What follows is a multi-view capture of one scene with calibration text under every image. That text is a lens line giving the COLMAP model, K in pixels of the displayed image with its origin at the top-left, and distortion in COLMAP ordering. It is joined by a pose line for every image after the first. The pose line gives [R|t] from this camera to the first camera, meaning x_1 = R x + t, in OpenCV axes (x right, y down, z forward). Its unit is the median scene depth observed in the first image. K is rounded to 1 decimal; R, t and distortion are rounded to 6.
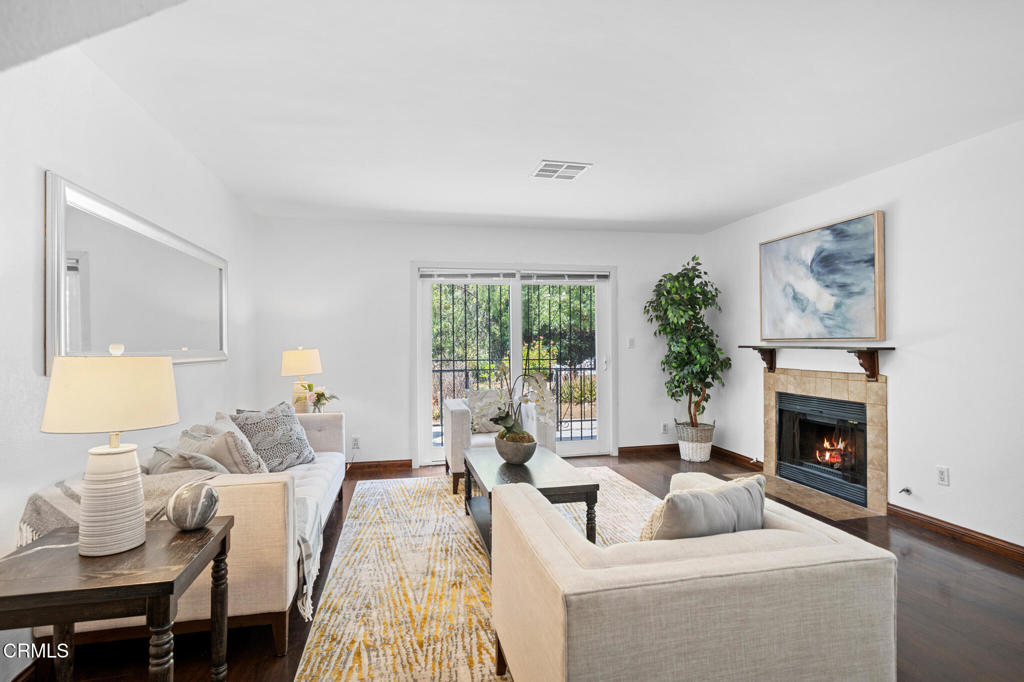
lens RADIAL K [[516.9, 0, 522.0], [0, 516.9, 351.7], [0, 0, 1]] dist [0.001104, -0.000267]
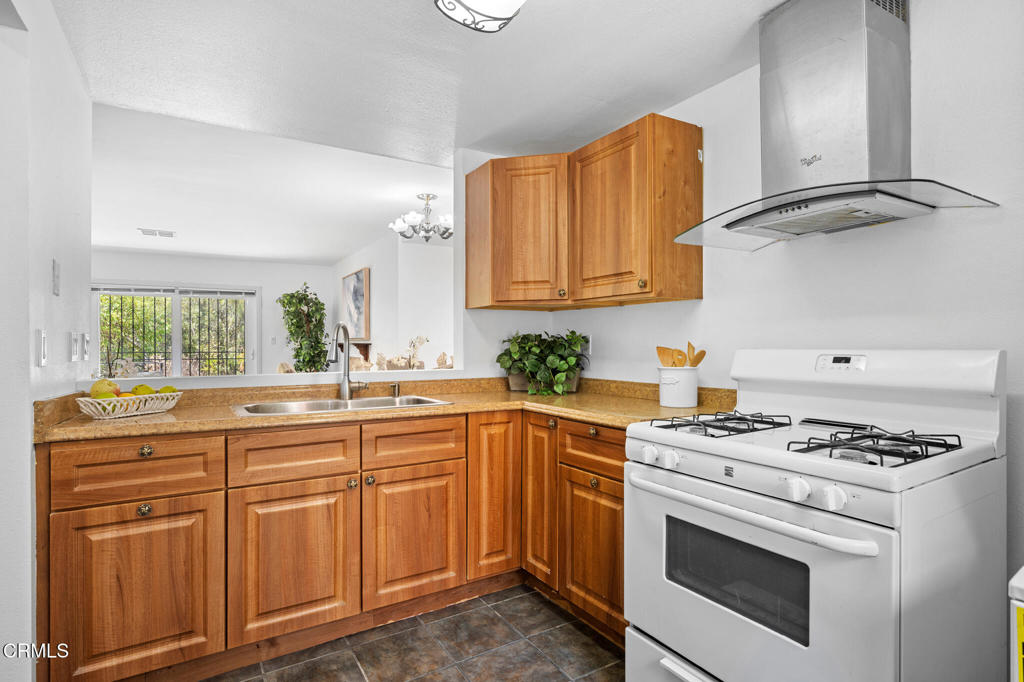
lens RADIAL K [[516.9, 0, 522.0], [0, 516.9, 351.7], [0, 0, 1]] dist [0.001104, -0.000267]
pose [[0.943698, 0.000289, 0.330808, 0.574470], [-0.000491, 1.000000, 0.000528, 0.019791], [-0.330808, -0.000661, 0.943698, -0.865691]]
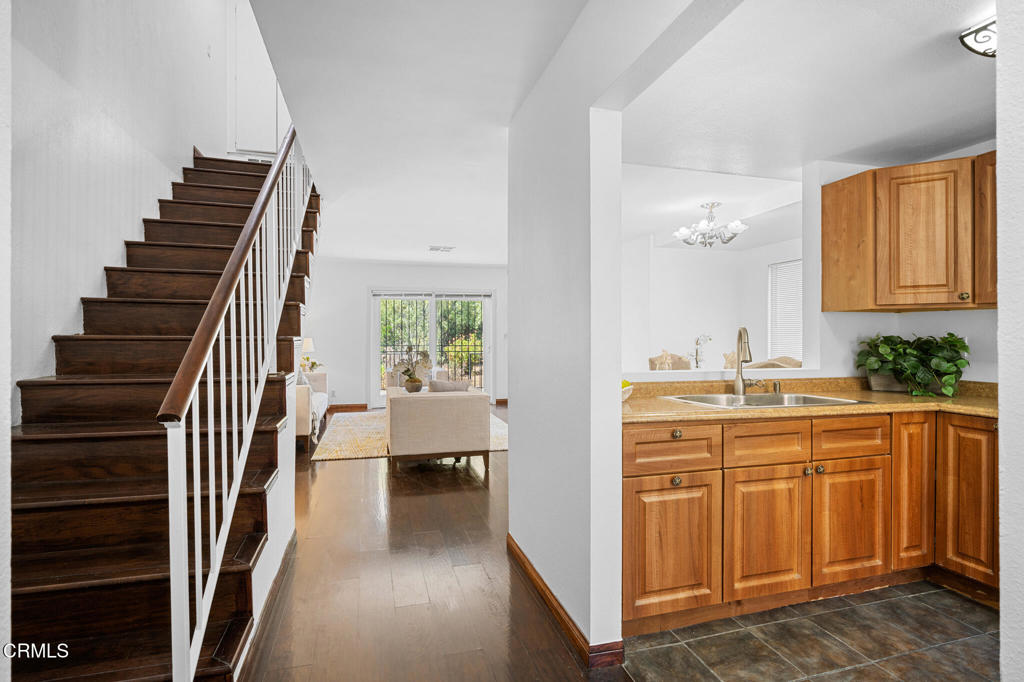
lens RADIAL K [[493.6, 0, 526.6], [0, 493.6, 344.1], [0, 0, 1]] dist [0.003775, 0.000407]
pose [[0.997550, 0.007632, 0.069539, 0.256061], [-0.007686, 0.999970, 0.000521, 0.011088], [-0.069533, -0.001054, 0.997579, -0.857413]]
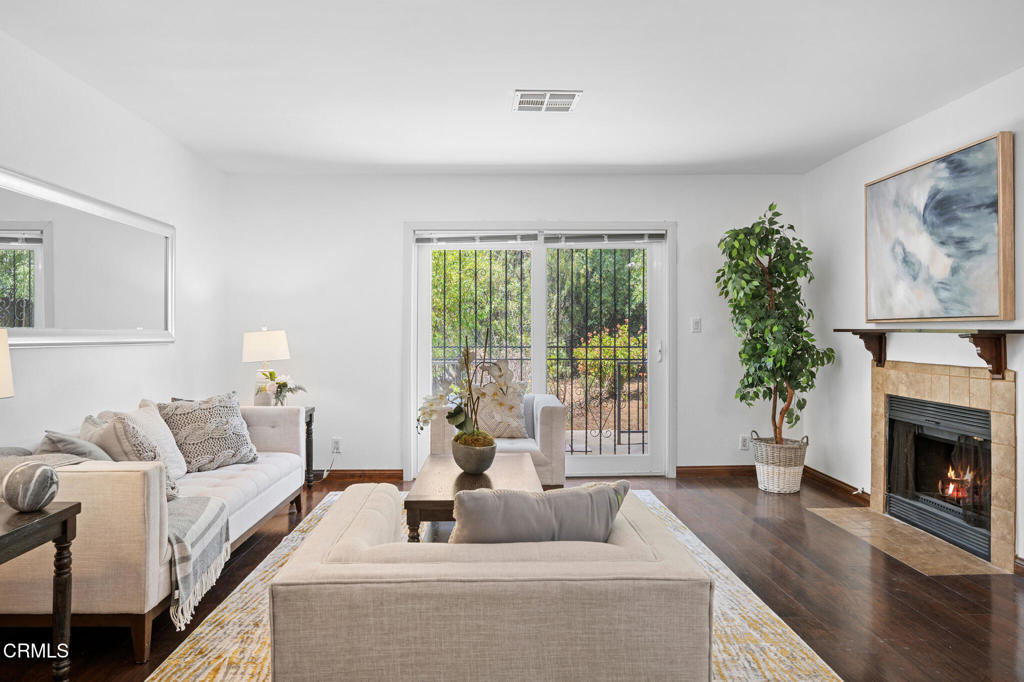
lens RADIAL K [[696.8, 0, 512.0], [0, 696.8, 341.0], [0, 0, 1]] dist [-0.000931, -0.001457]
pose [[0.981004, 0.007207, -0.193856, 0.215458], [-0.007477, 0.999972, -0.000660, 0.011494], [0.193846, 0.002097, 0.981030, -0.036689]]
